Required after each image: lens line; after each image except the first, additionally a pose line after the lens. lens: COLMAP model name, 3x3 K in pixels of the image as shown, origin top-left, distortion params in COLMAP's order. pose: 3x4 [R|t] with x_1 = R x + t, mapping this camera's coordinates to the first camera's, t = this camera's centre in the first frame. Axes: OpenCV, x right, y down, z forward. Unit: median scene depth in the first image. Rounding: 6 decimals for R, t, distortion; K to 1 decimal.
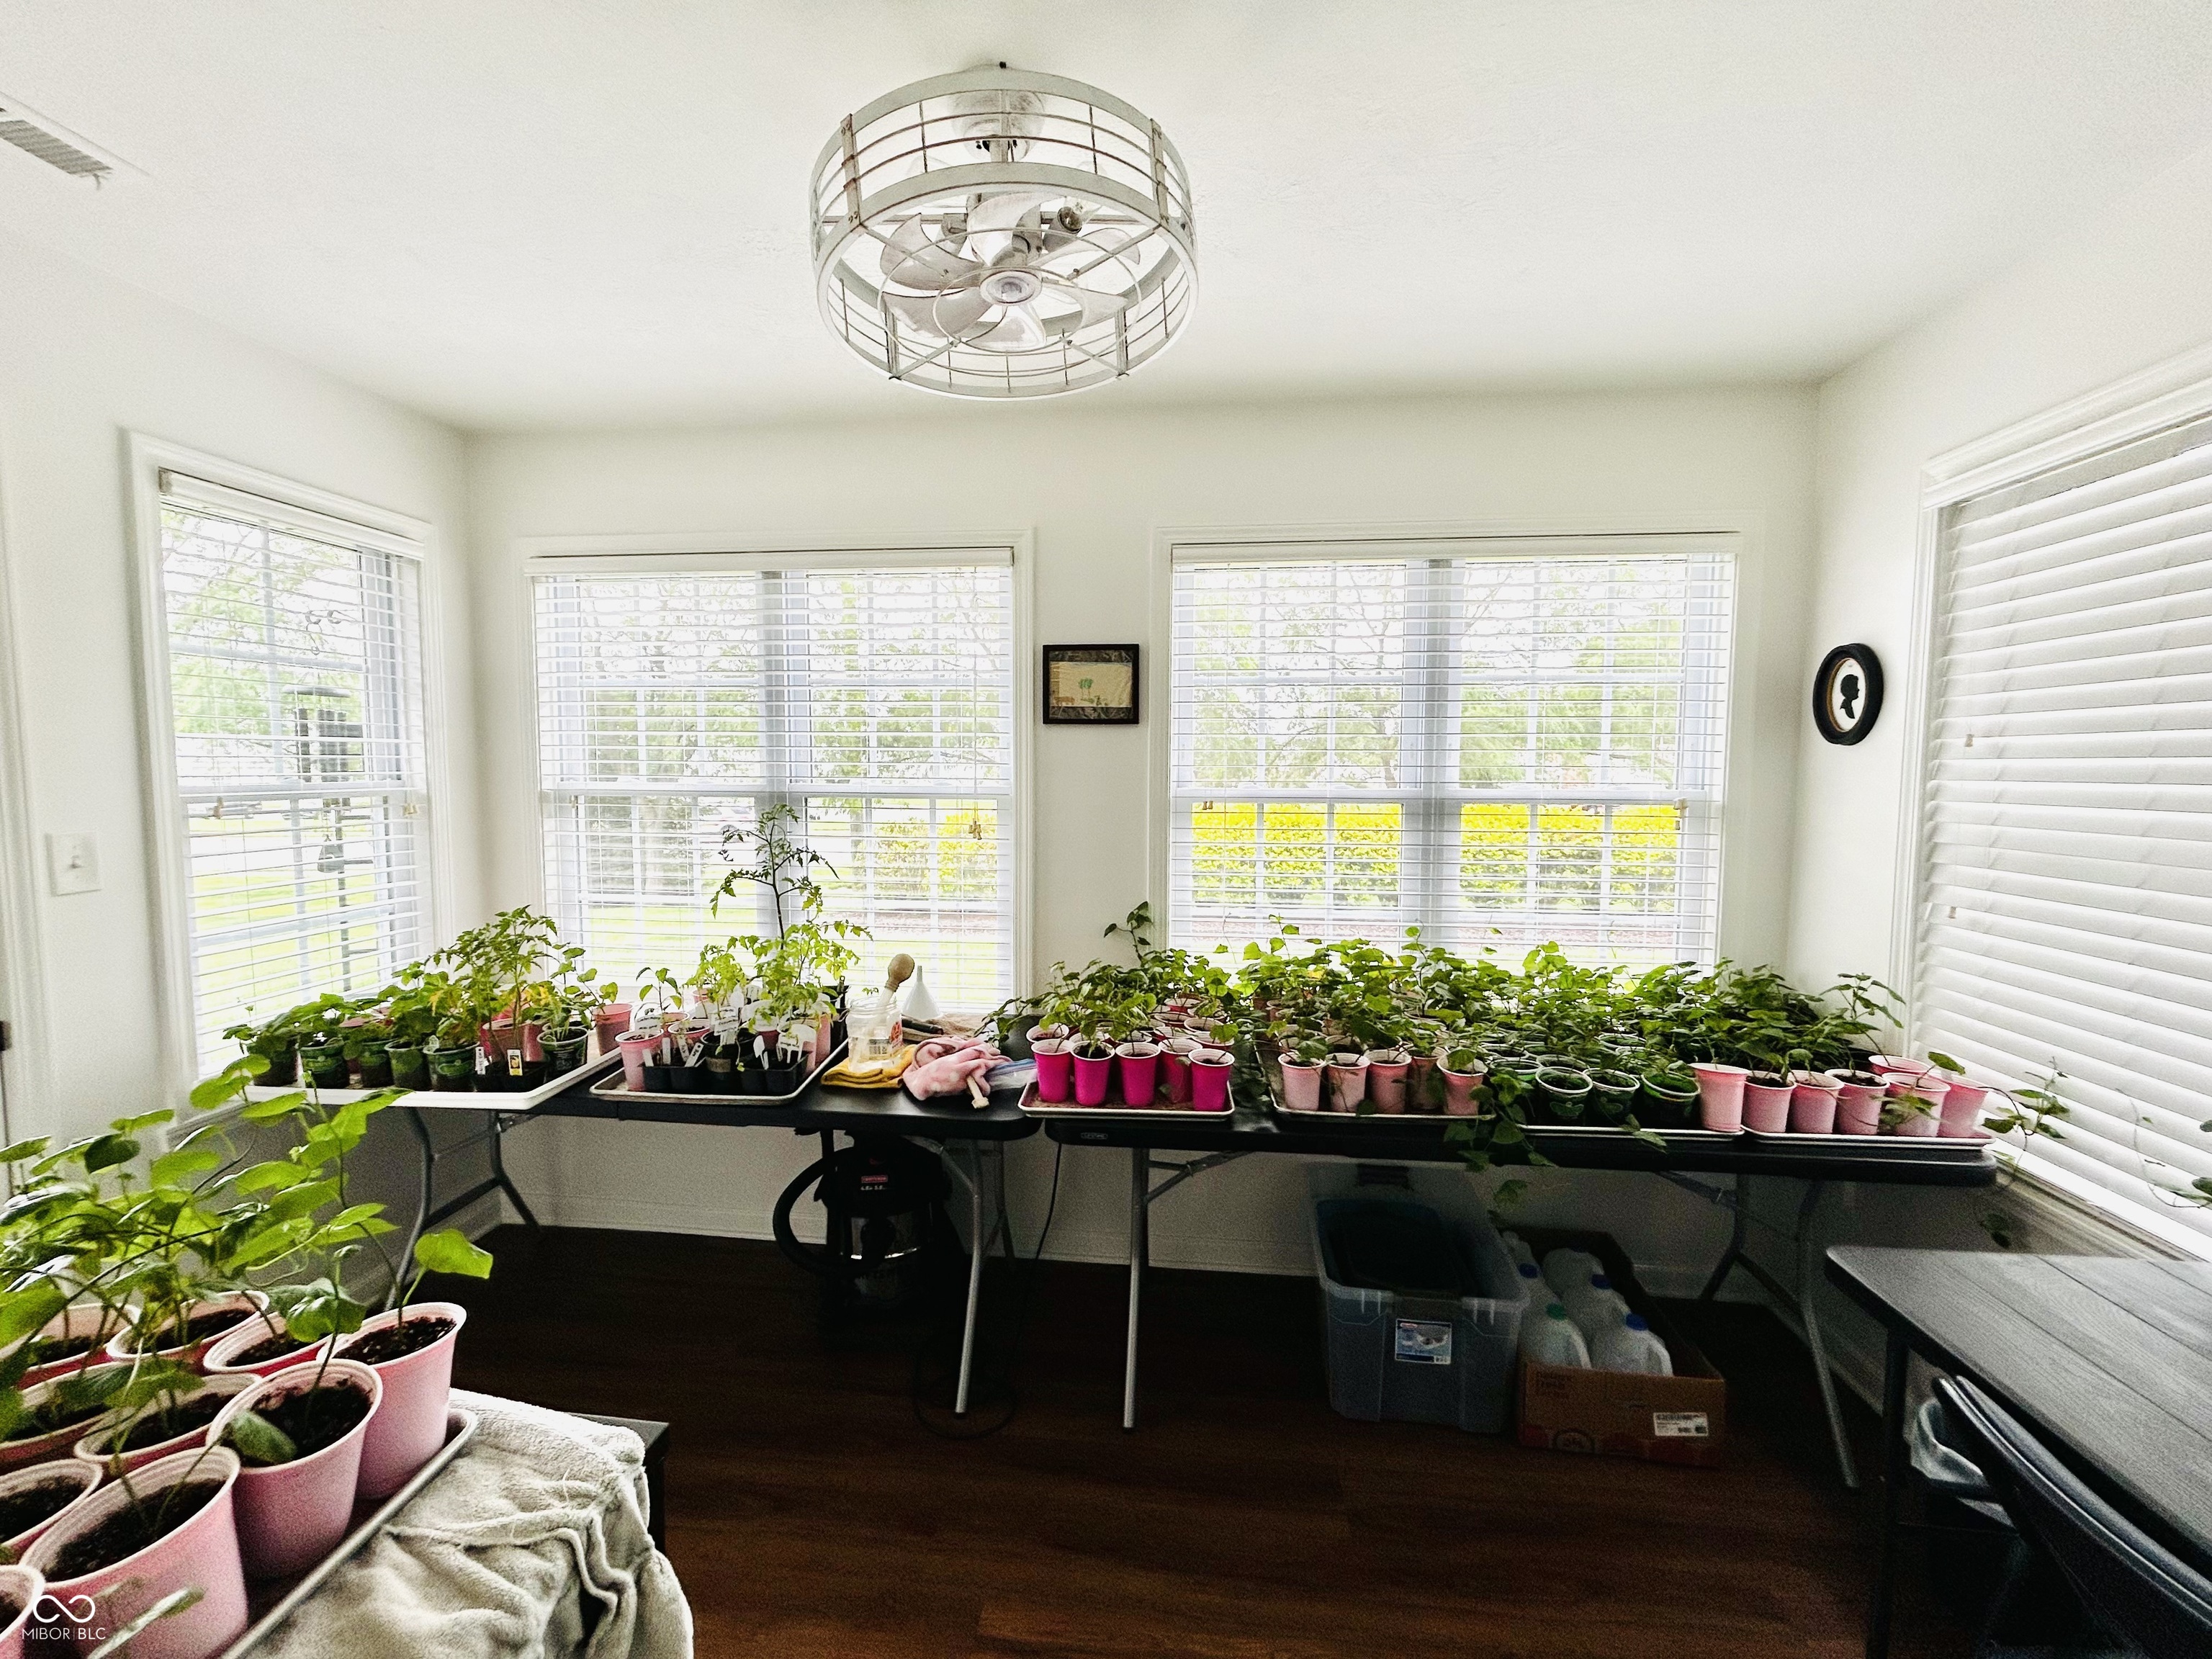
lens RADIAL K [[890.4, 0, 1100.1], [0, 890.4, 827.9], [0, 0, 1]] dist [0.002351, 0.000562]
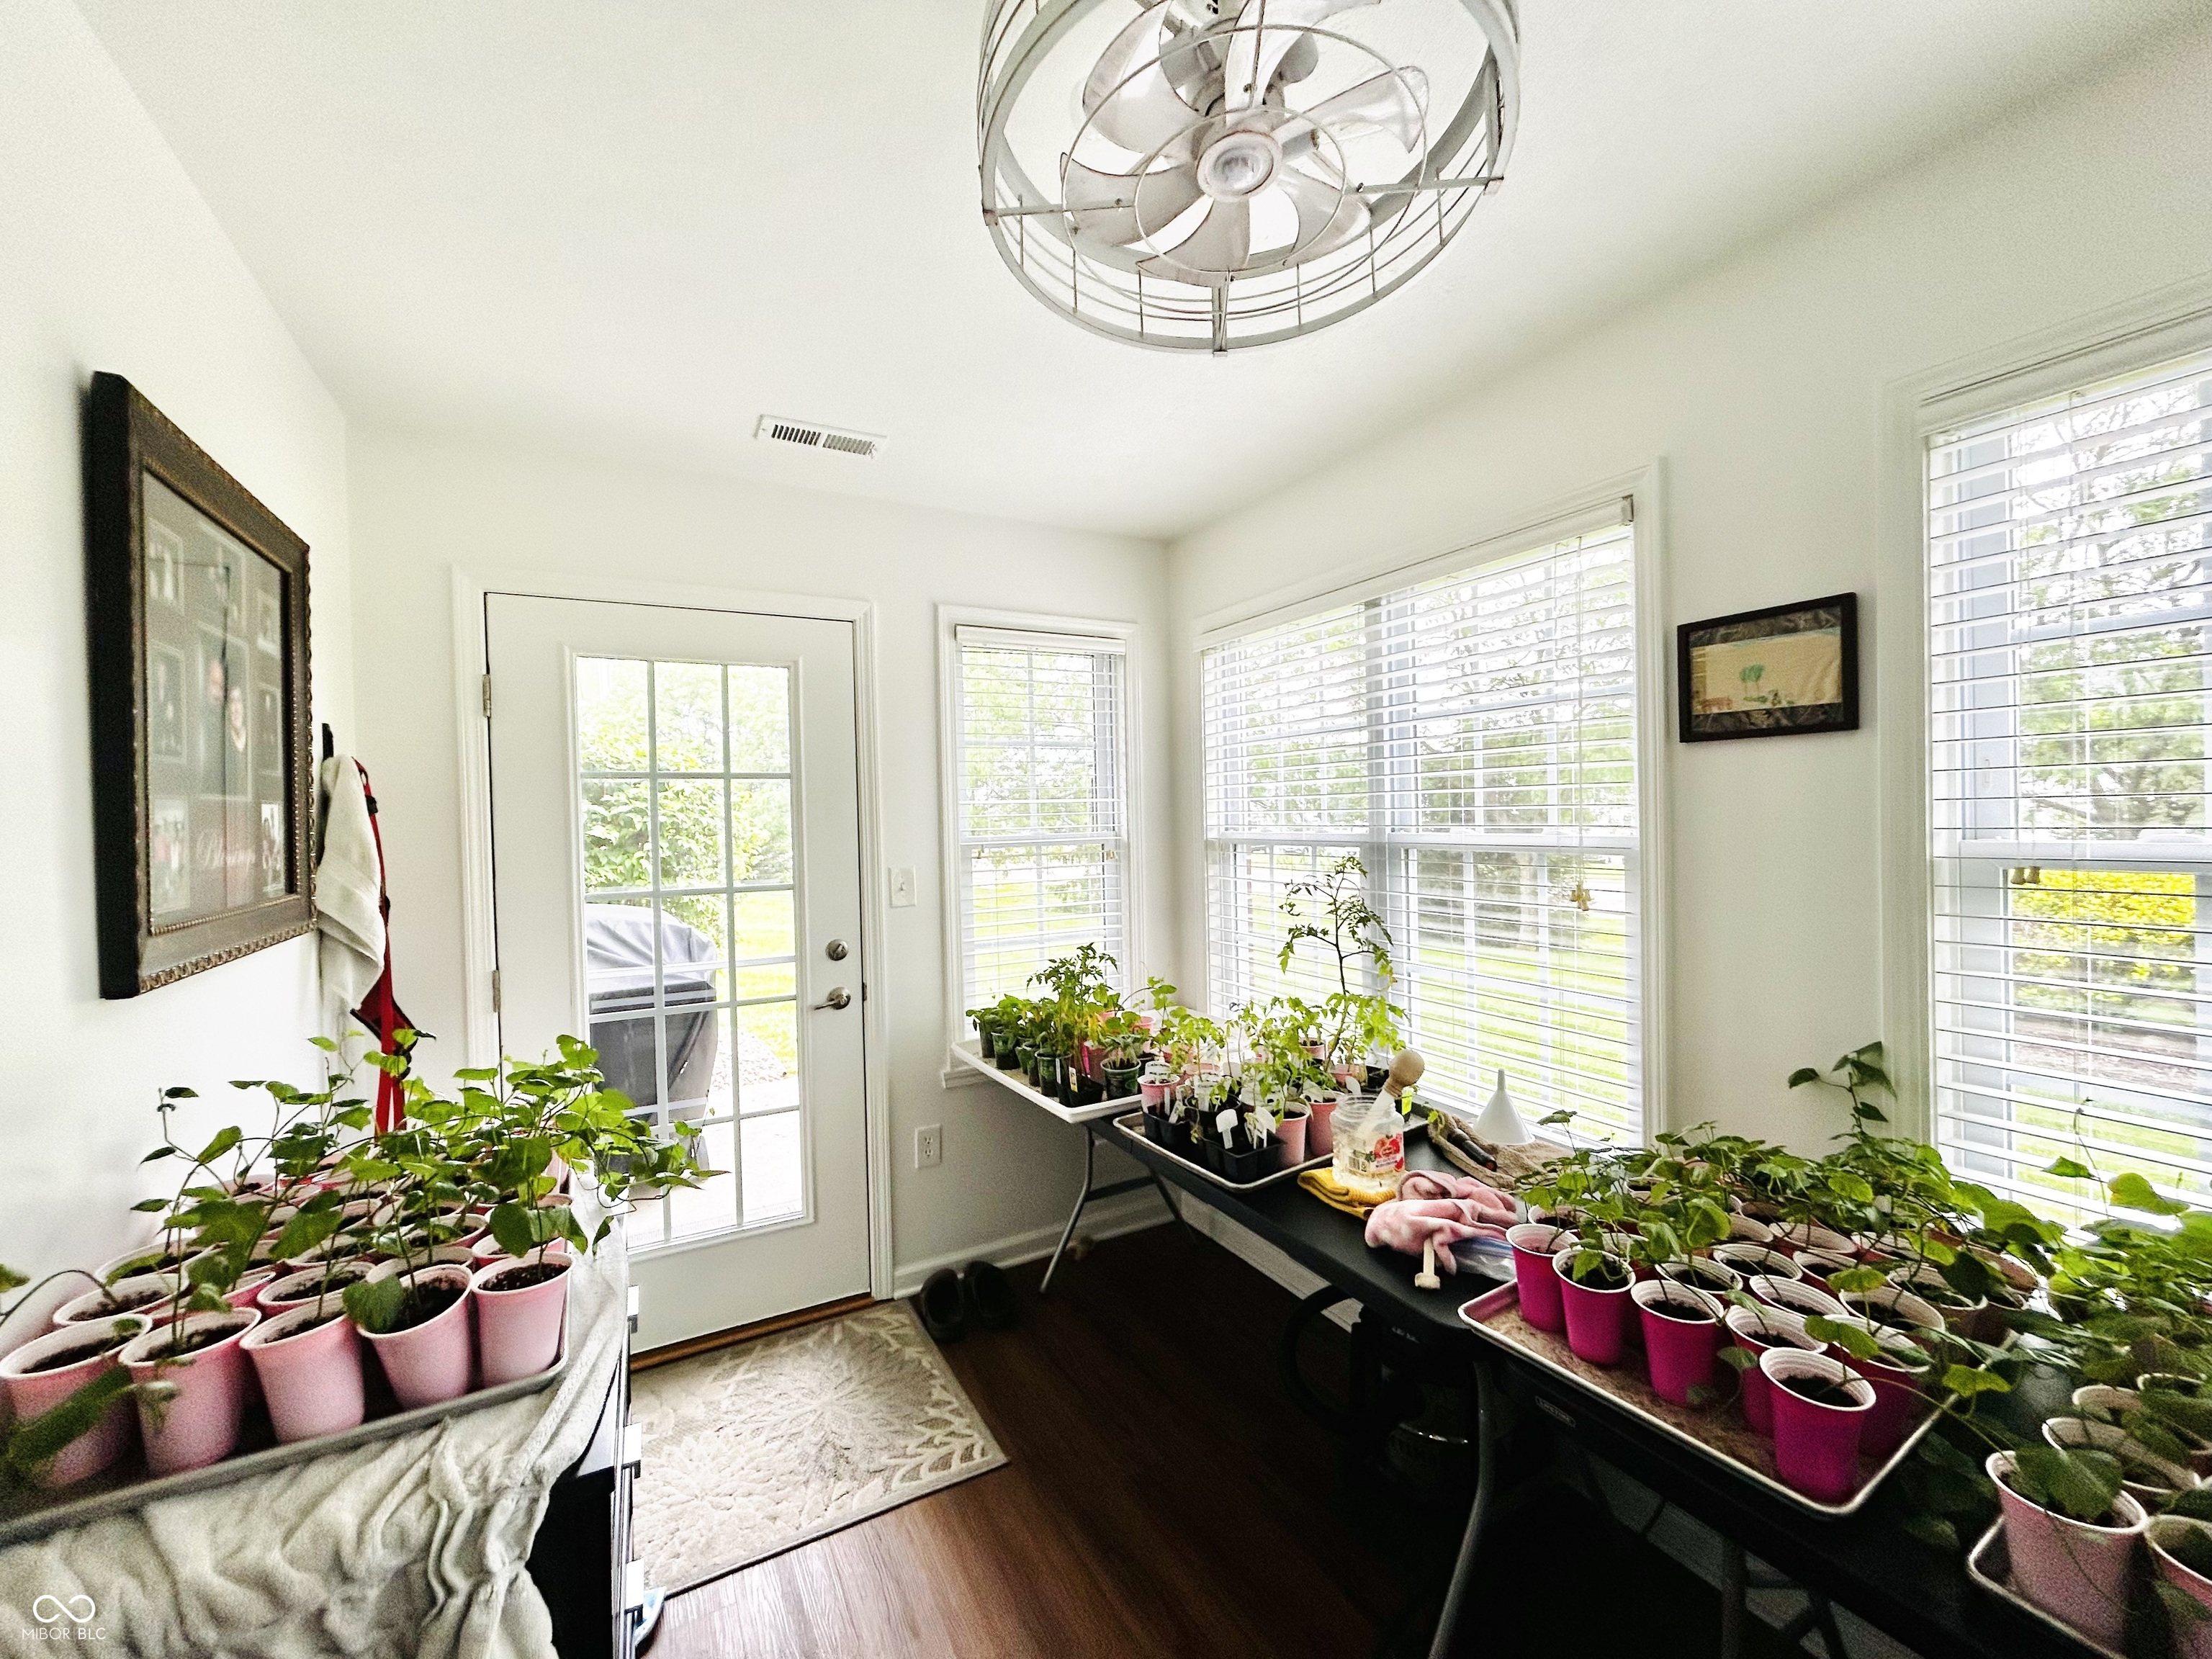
lens RADIAL K [[890.4, 0, 1107.8], [0, 890.4, 827.0], [0, 0, 1]] dist [0.002351, 0.000562]
pose [[0.583371, -0.007391, -0.812172, 0.228450], [-0.032311, 0.998956, -0.032299, -0.019031], [0.811563, 0.045085, 0.582523, 0.271913]]
